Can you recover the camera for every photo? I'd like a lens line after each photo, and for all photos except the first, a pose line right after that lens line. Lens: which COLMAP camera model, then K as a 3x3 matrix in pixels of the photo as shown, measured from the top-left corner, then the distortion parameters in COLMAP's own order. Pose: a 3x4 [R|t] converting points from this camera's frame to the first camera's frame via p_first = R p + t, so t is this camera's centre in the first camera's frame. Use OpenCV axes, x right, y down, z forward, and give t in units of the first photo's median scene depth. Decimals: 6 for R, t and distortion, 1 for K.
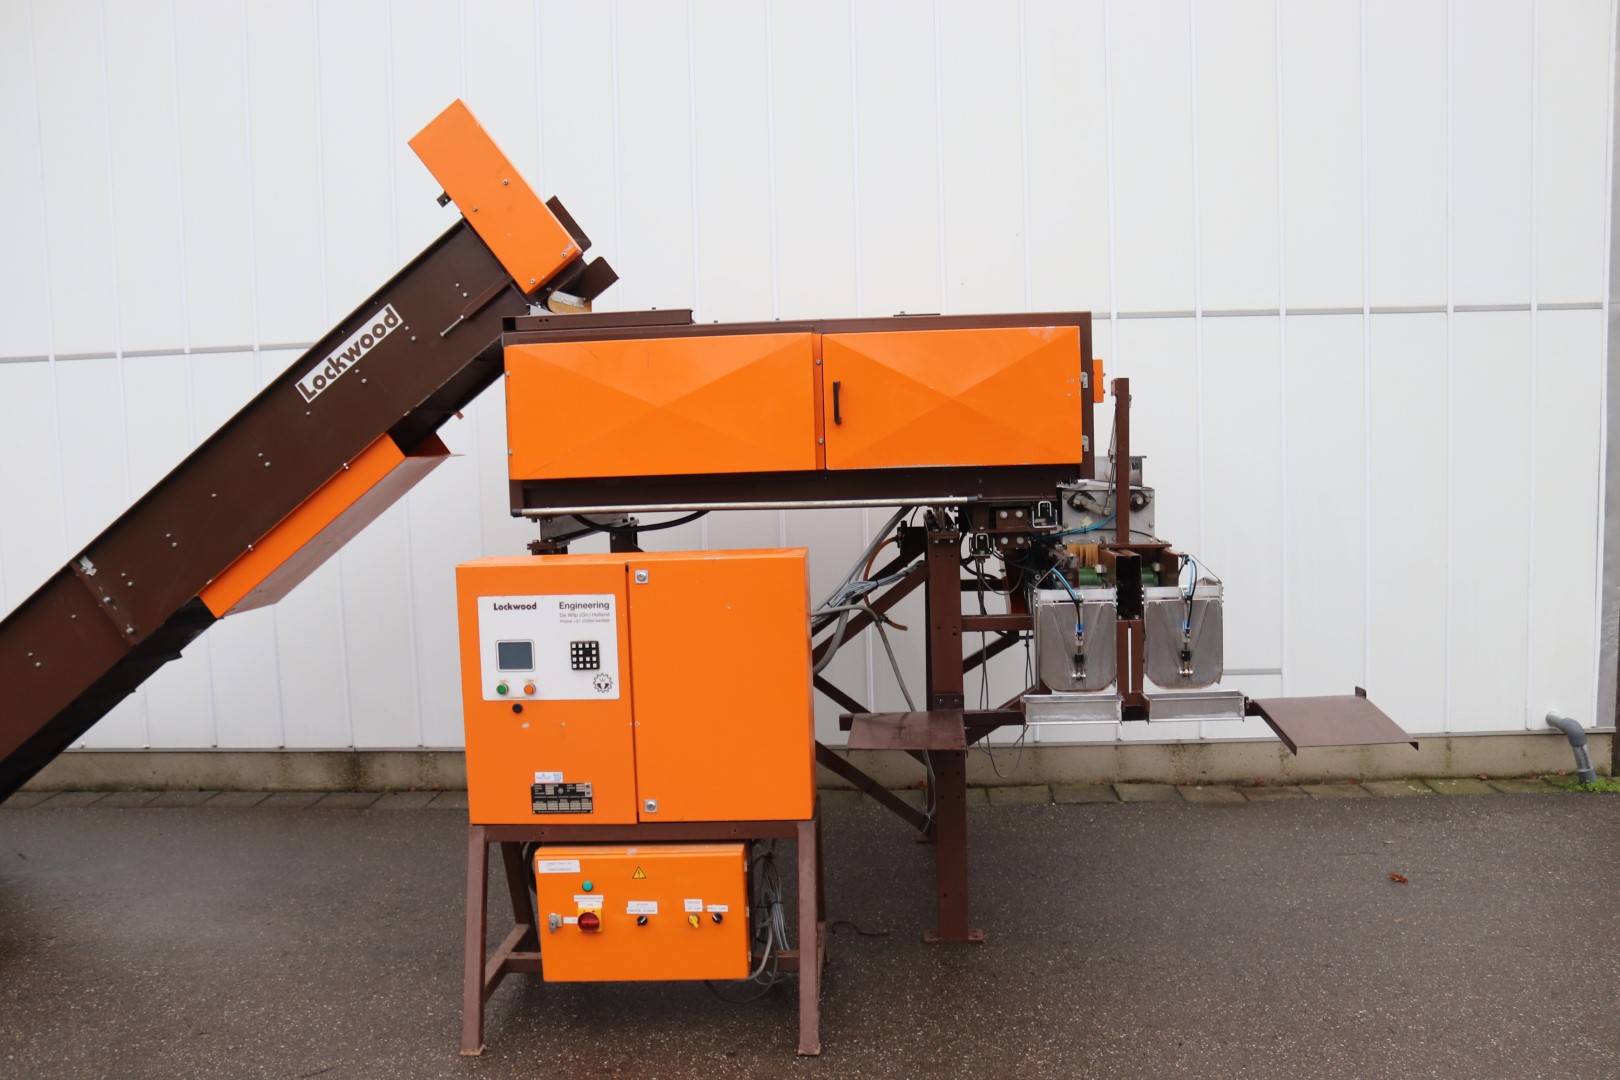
lens RADIAL K [[1352.8, 0, 829.9], [0, 1352.8, 544.3], [0, 0, 1]] dist [-0.160582, 0.139577]
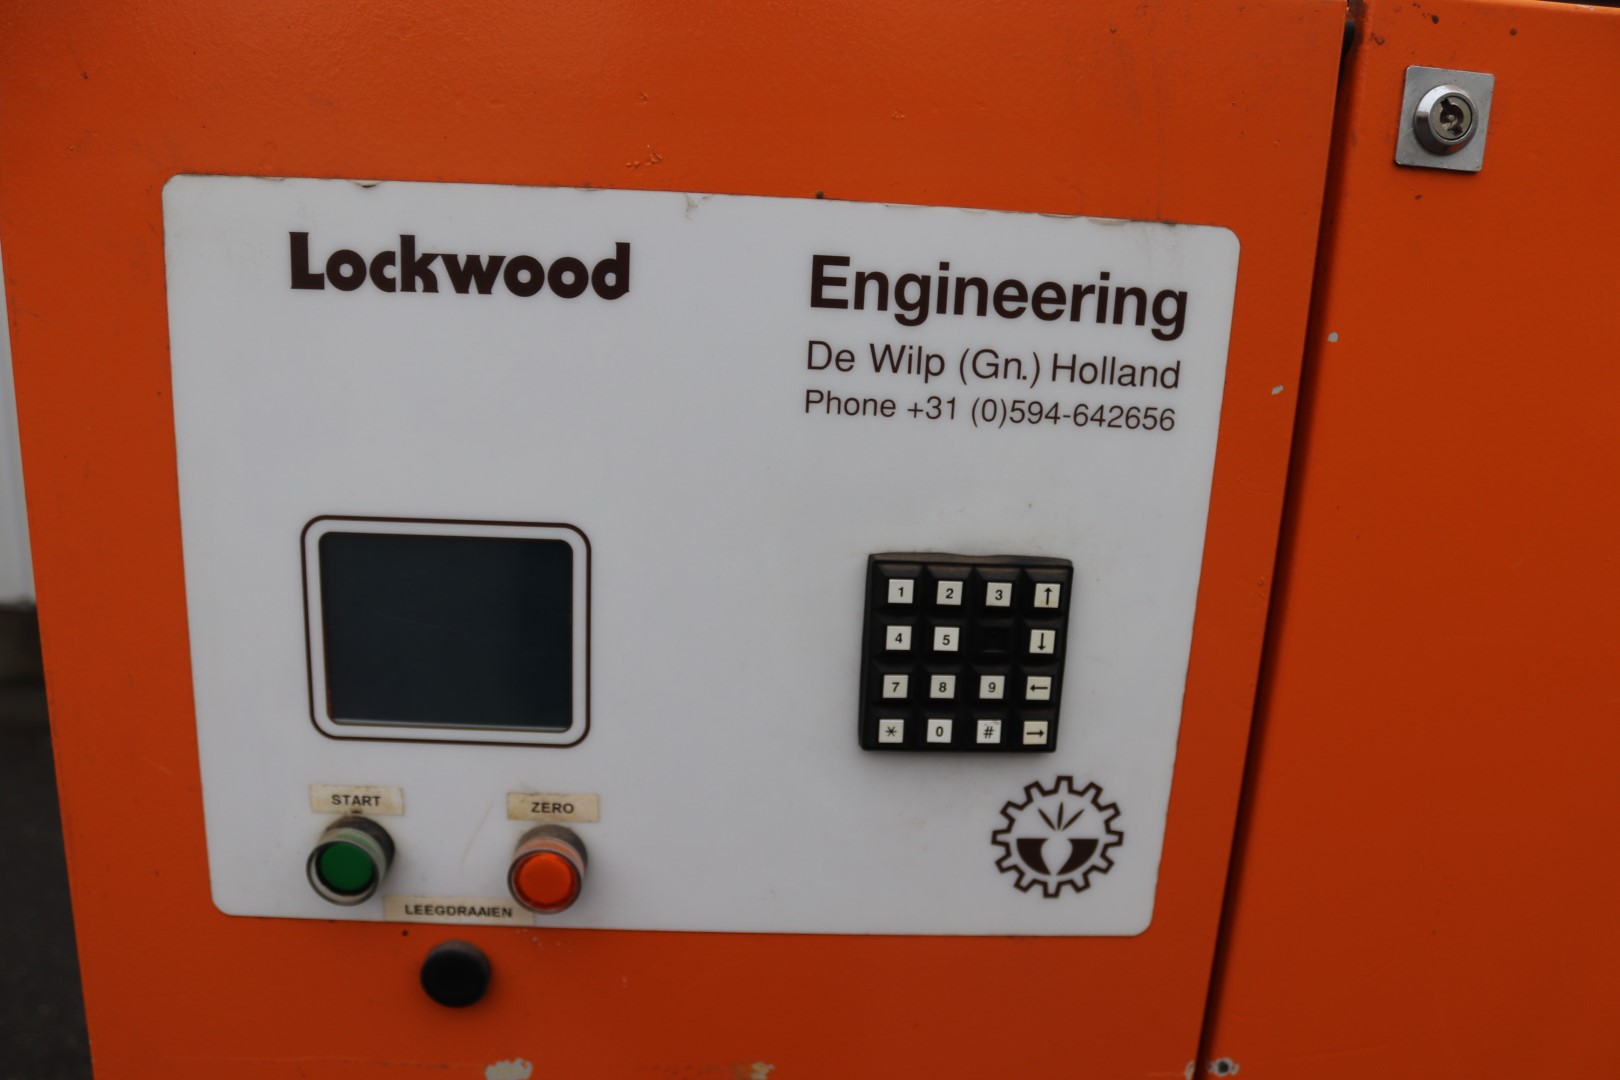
lens RADIAL K [[1352.8, 0, 811.5], [0, 1352.8, 546.9], [0, 0, 1]] dist [-0.160582, 0.139577]
pose [[0.991606, 0.051041, 0.118797, -0.194578], [-0.071875, 0.981346, 0.178308, 0.042995], [-0.107480, -0.185349, 0.976777, 0.783572]]
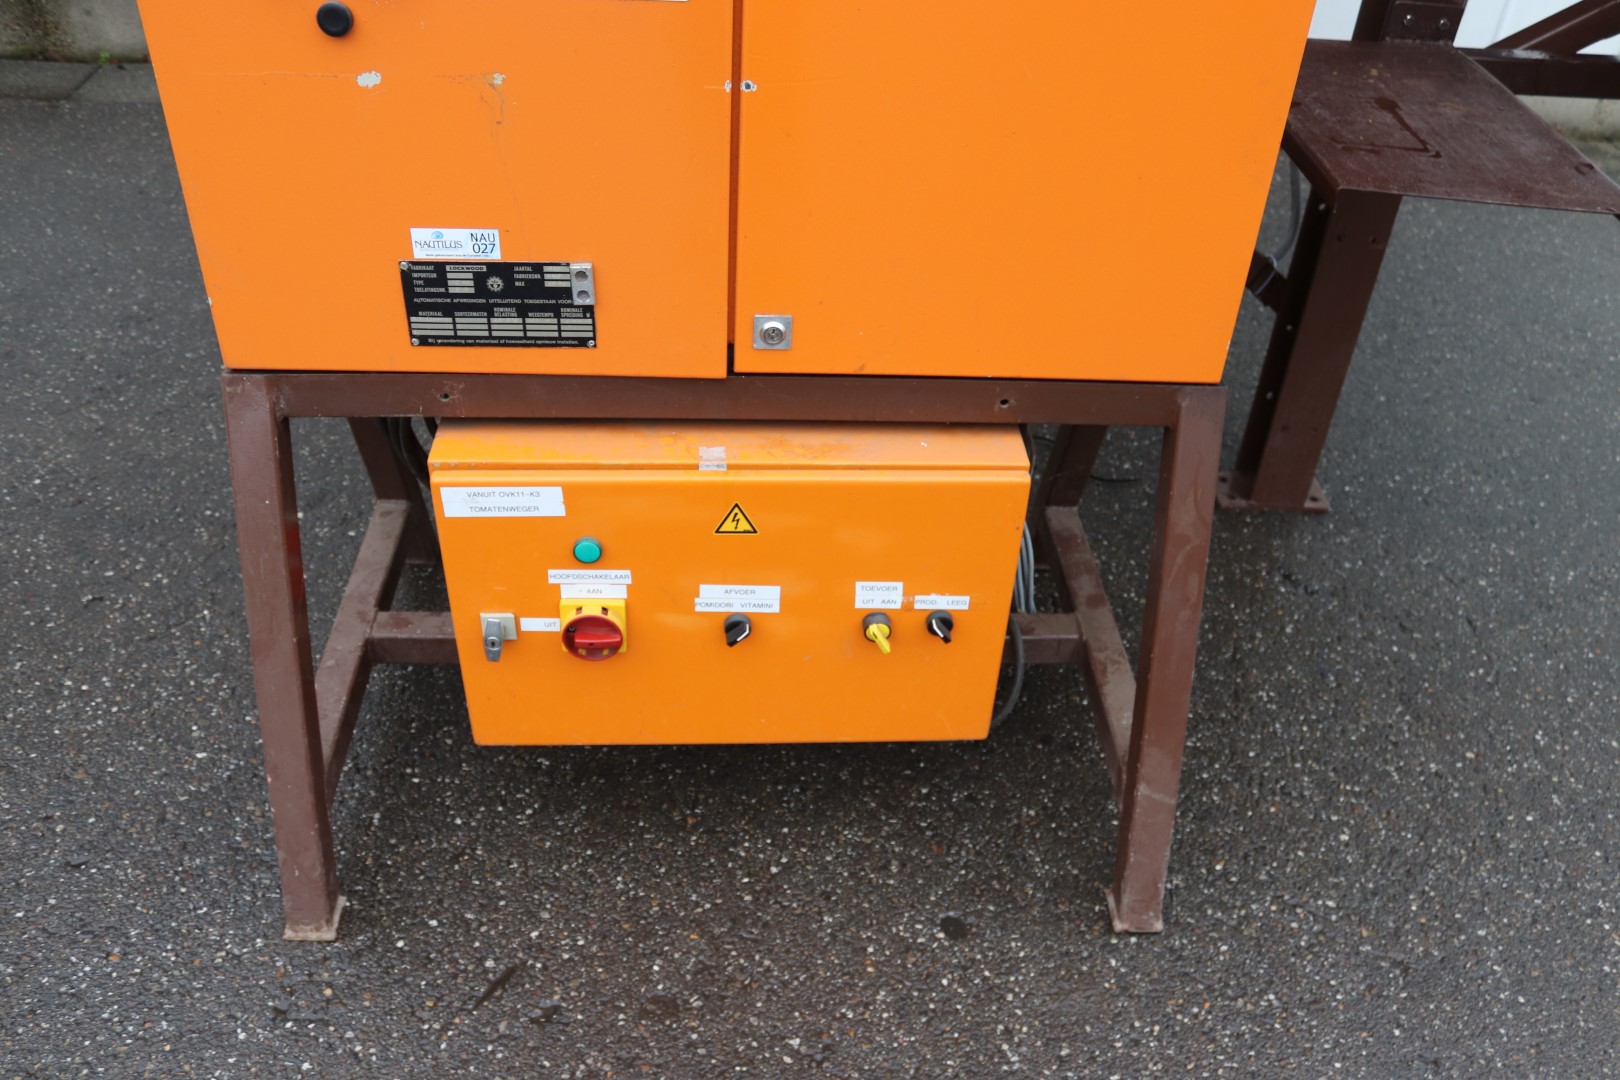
lens RADIAL K [[1352.8, 0, 826.7], [0, 1352.8, 549.4], [0, 0, 1]] dist [-0.160582, 0.139577]
pose [[0.992418, 0.010784, 0.122432, -0.146209], [-0.077034, 0.830778, 0.551248, 0.048723], [-0.095769, -0.556500, 0.825310, 0.628975]]
